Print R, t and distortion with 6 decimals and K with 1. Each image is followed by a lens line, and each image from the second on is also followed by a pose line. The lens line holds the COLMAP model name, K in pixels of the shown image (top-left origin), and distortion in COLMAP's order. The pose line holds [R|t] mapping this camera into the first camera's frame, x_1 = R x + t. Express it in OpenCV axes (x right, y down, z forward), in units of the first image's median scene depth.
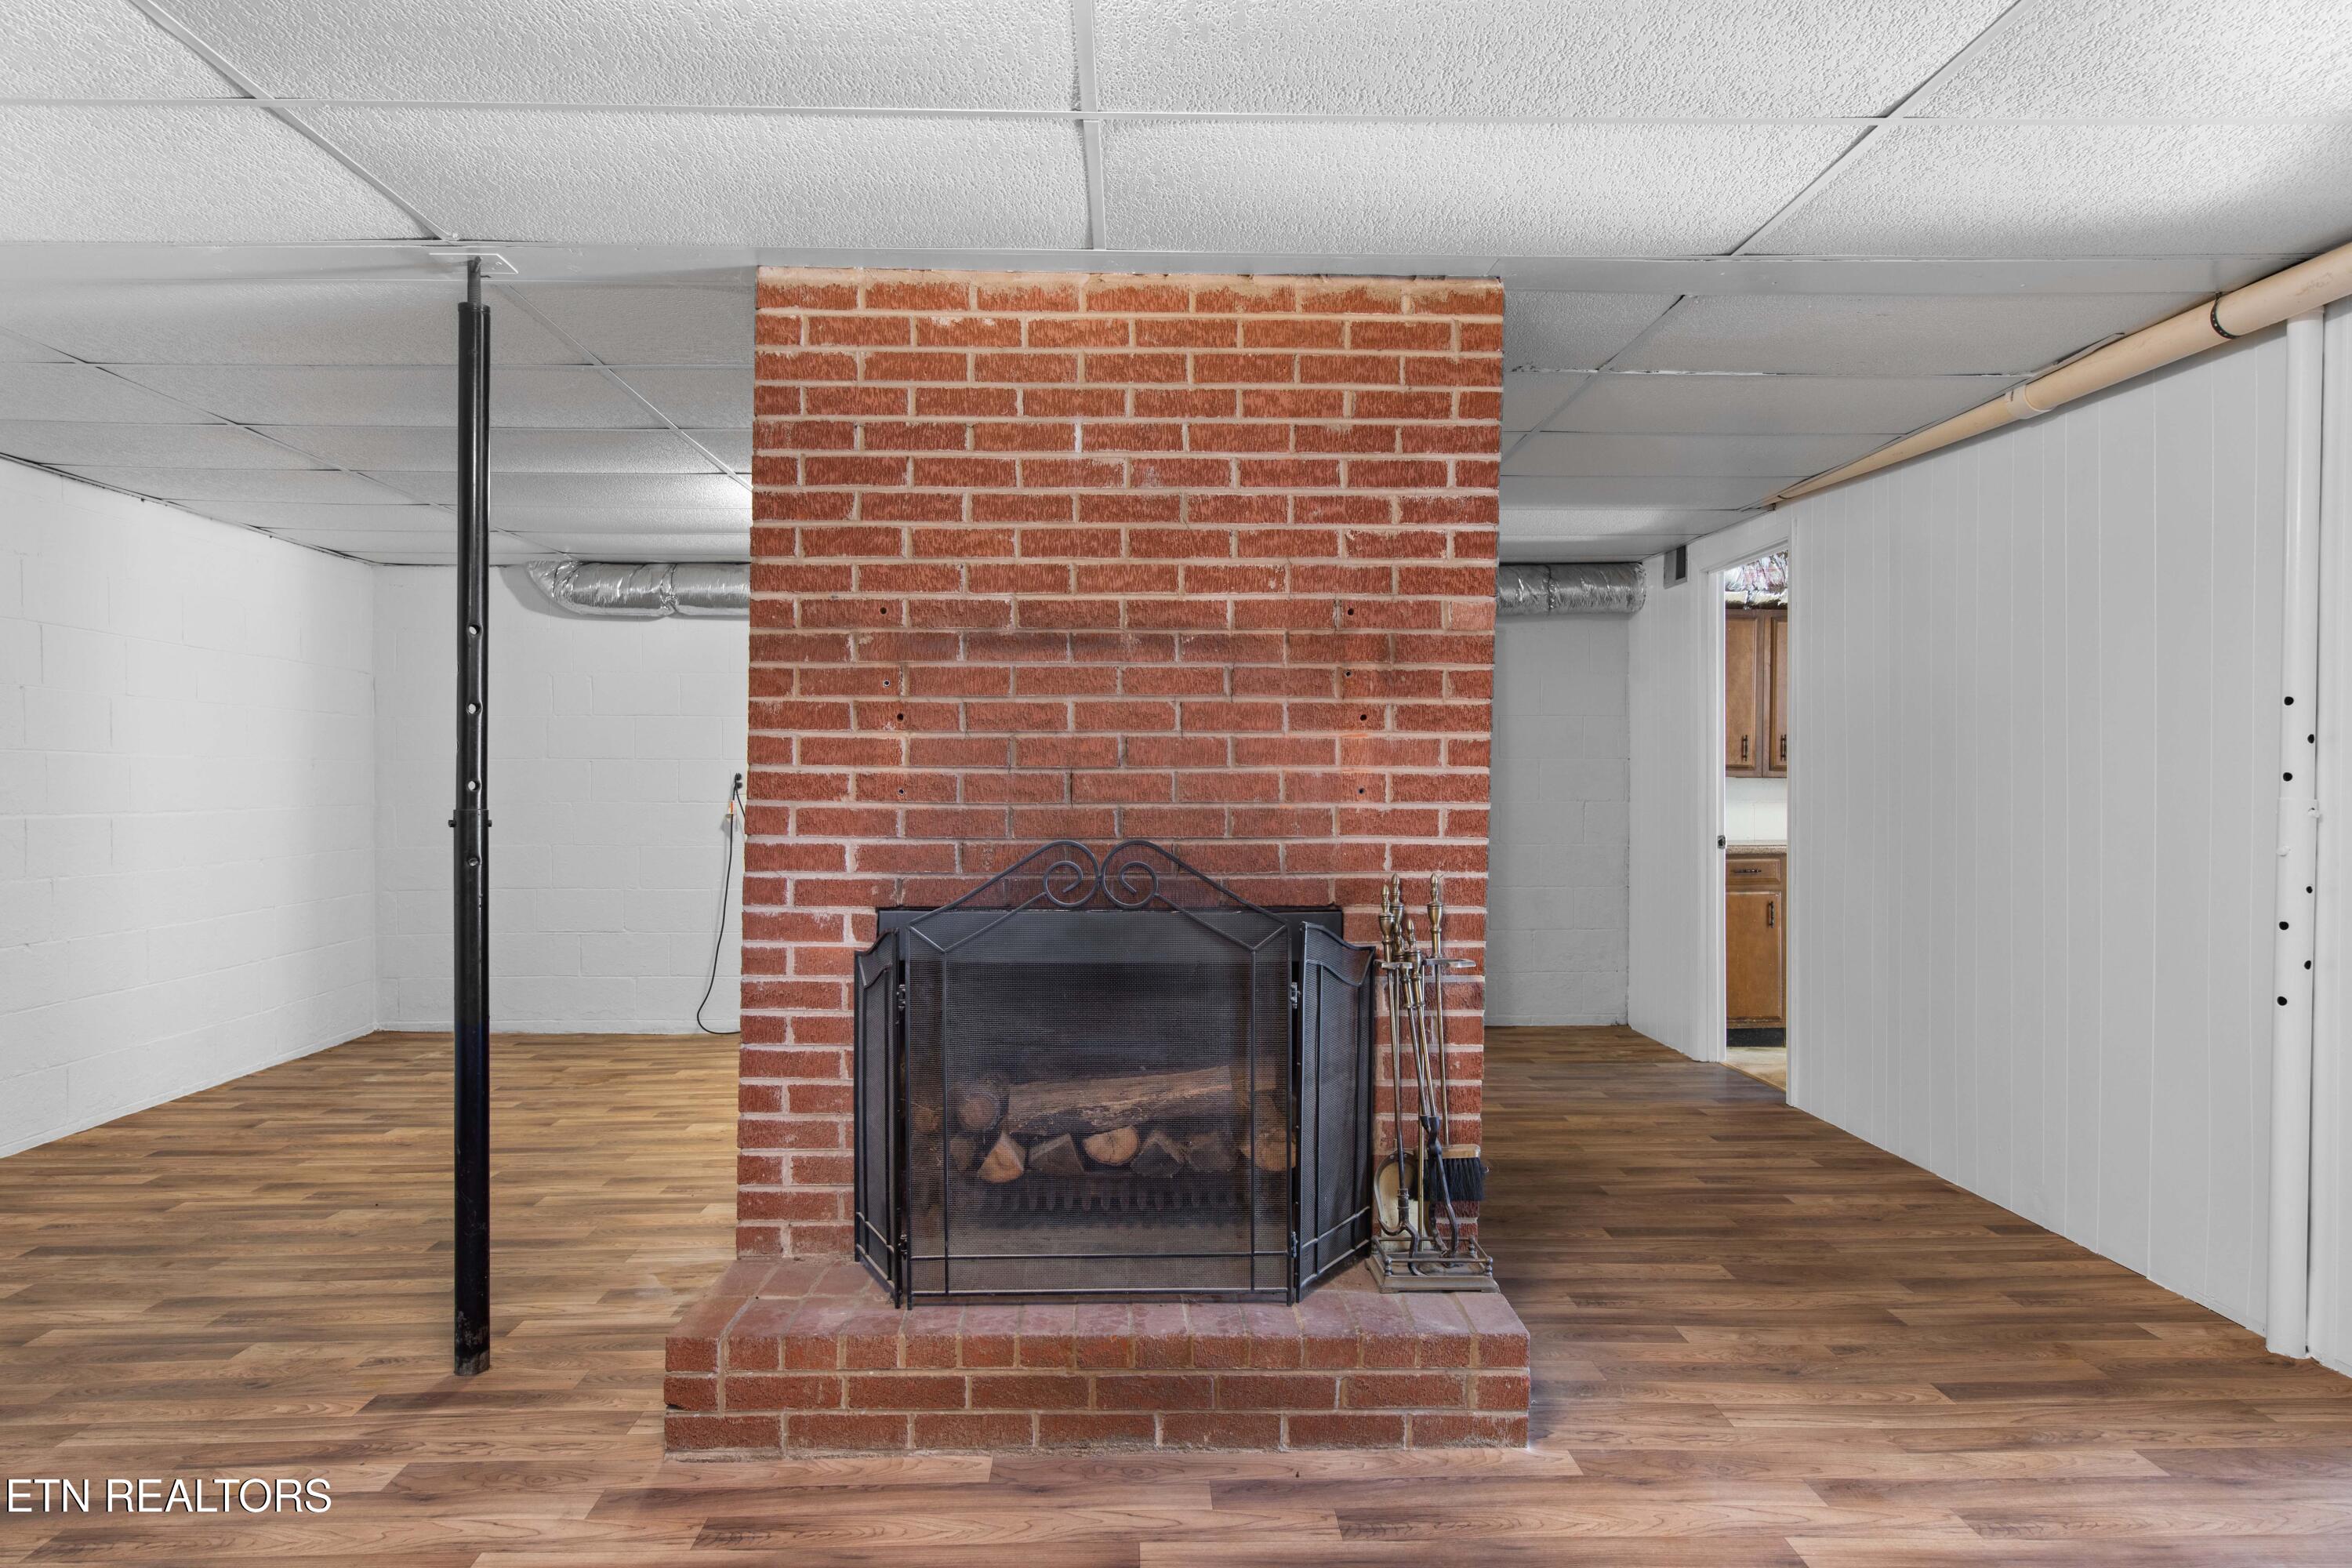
lens RADIAL K [[1505.2, 0, 1173.7], [0, 1505.2, 793.8], [0, 0, 1]] dist [0.005776, 0.001067]
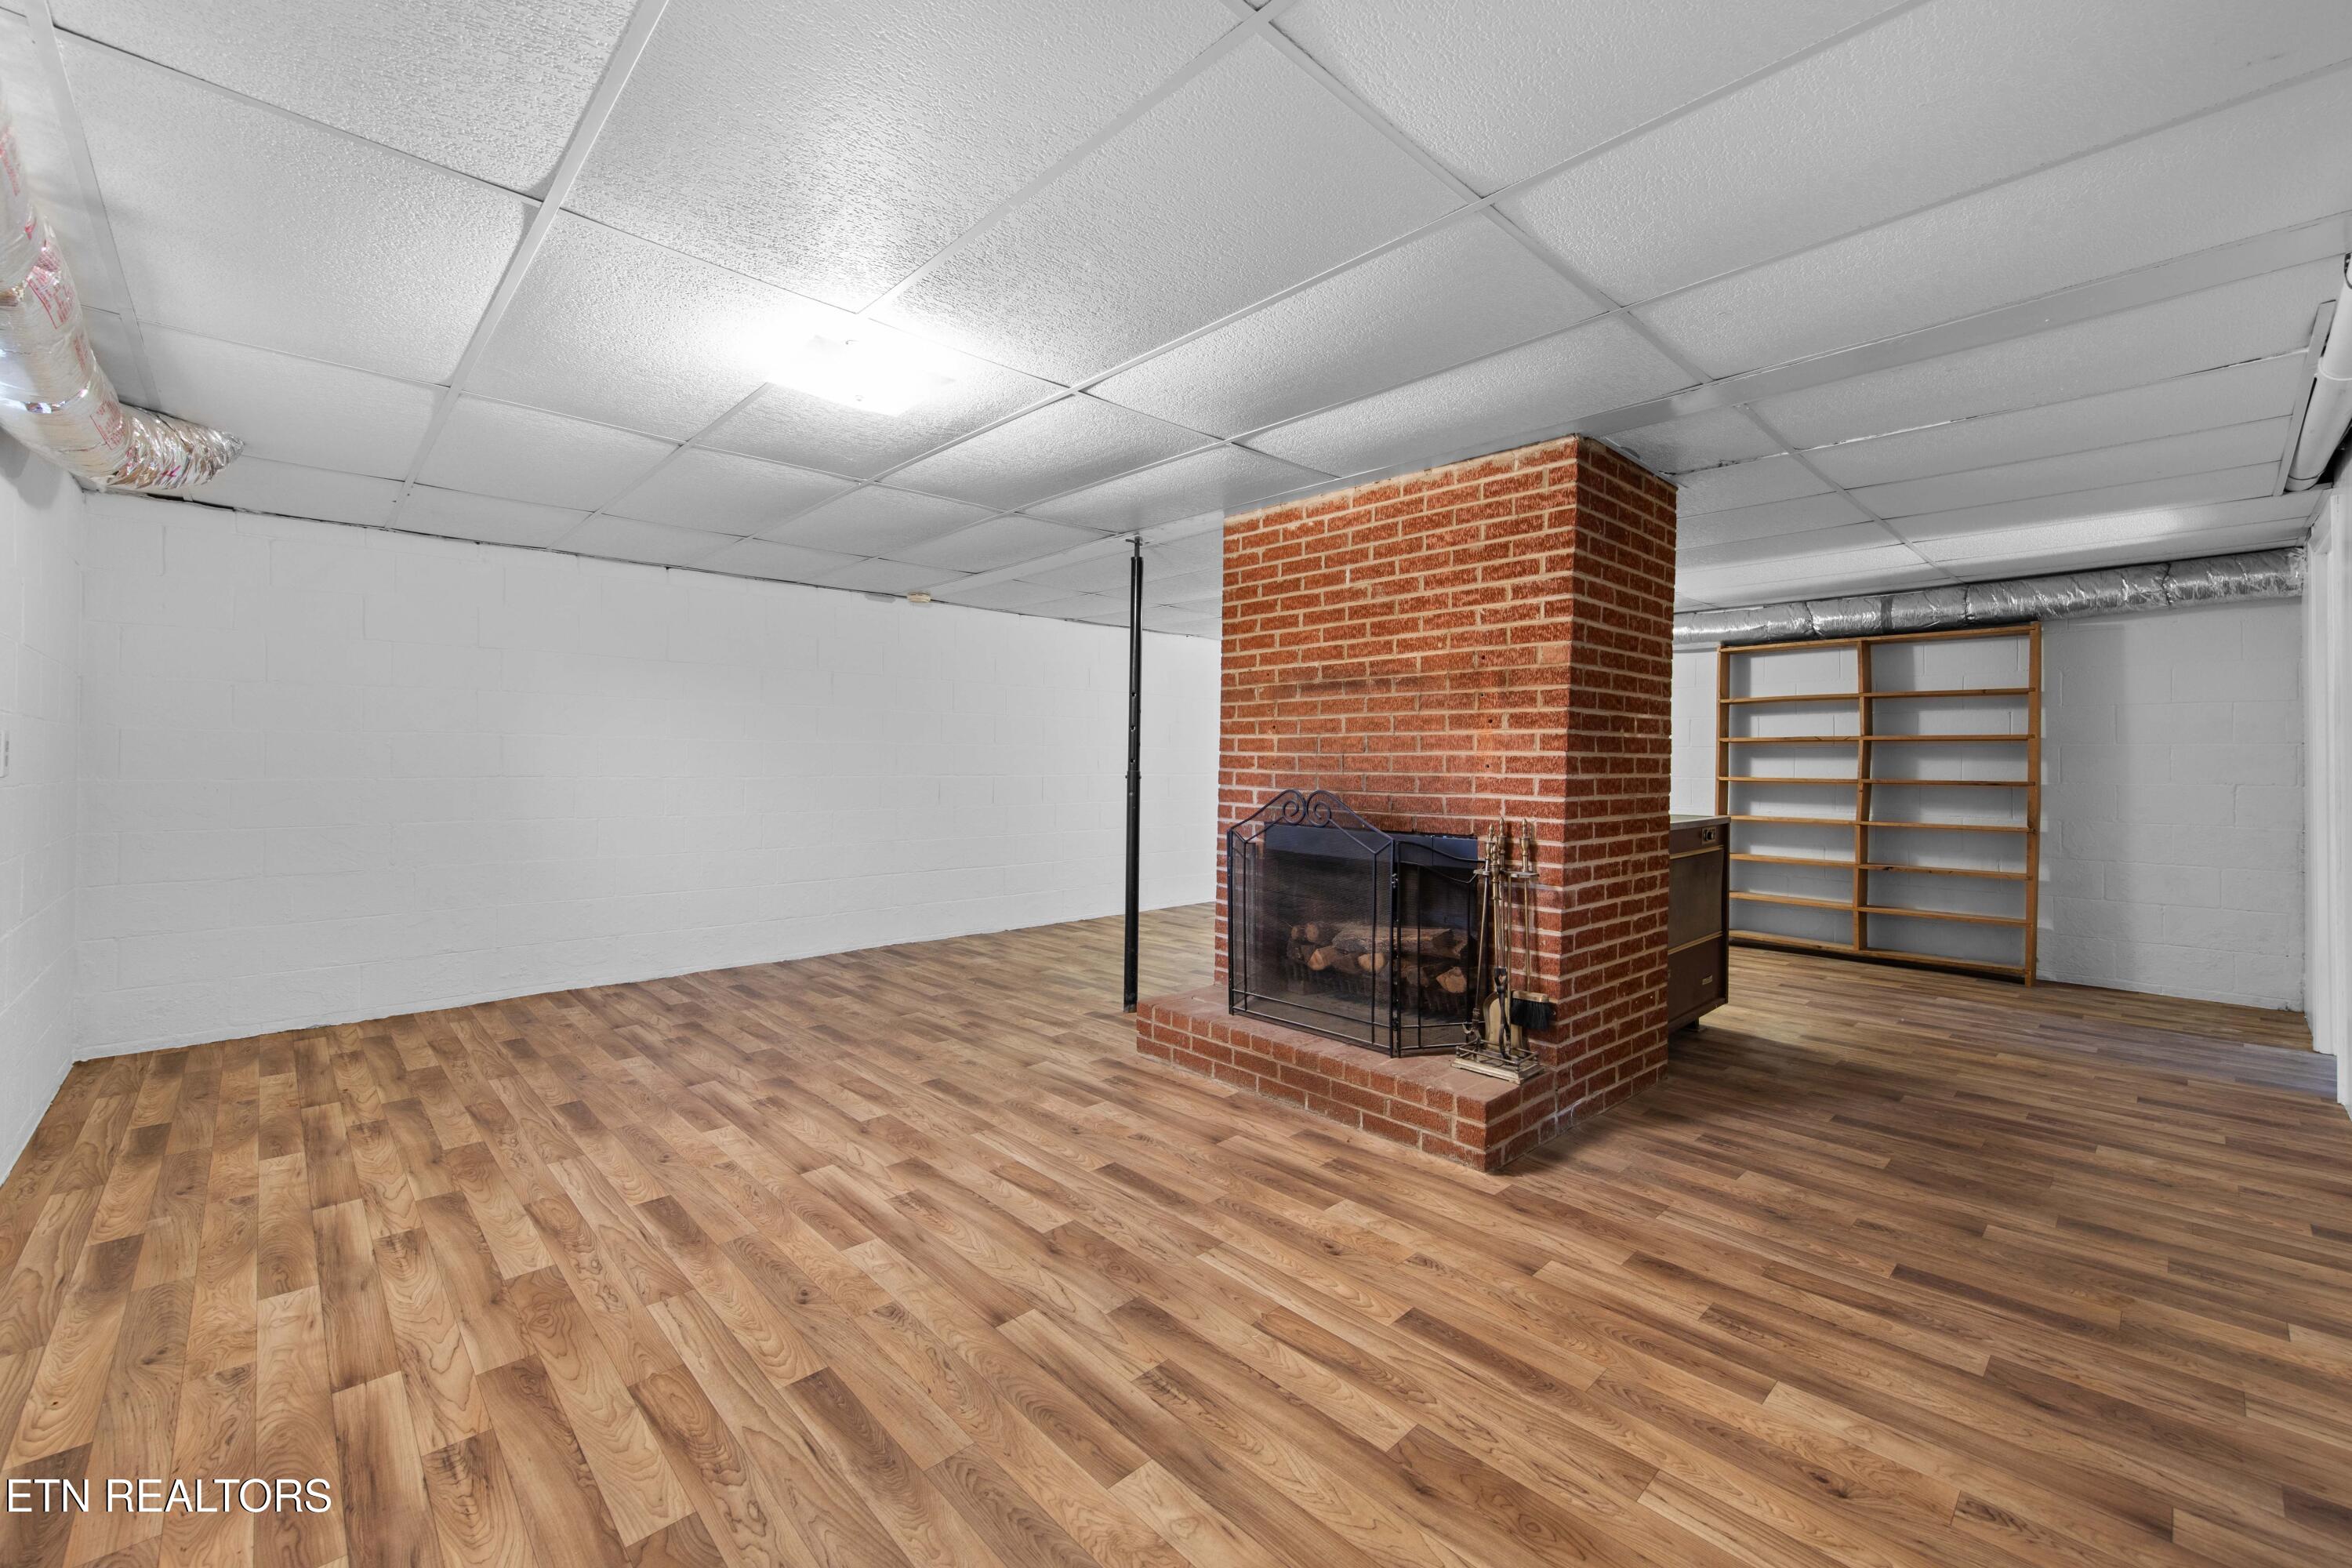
lens RADIAL K [[941.2, 0, 1153.4], [0, 941.2, 741.4], [0, 0, 1]] dist [0.006906, 0.000363]
pose [[0.667447, -0.011585, -0.744568, 0.644779], [-0.011916, 0.999585, -0.026235, 0.002459], [0.744562, 0.026383, 0.667031, 0.044090]]
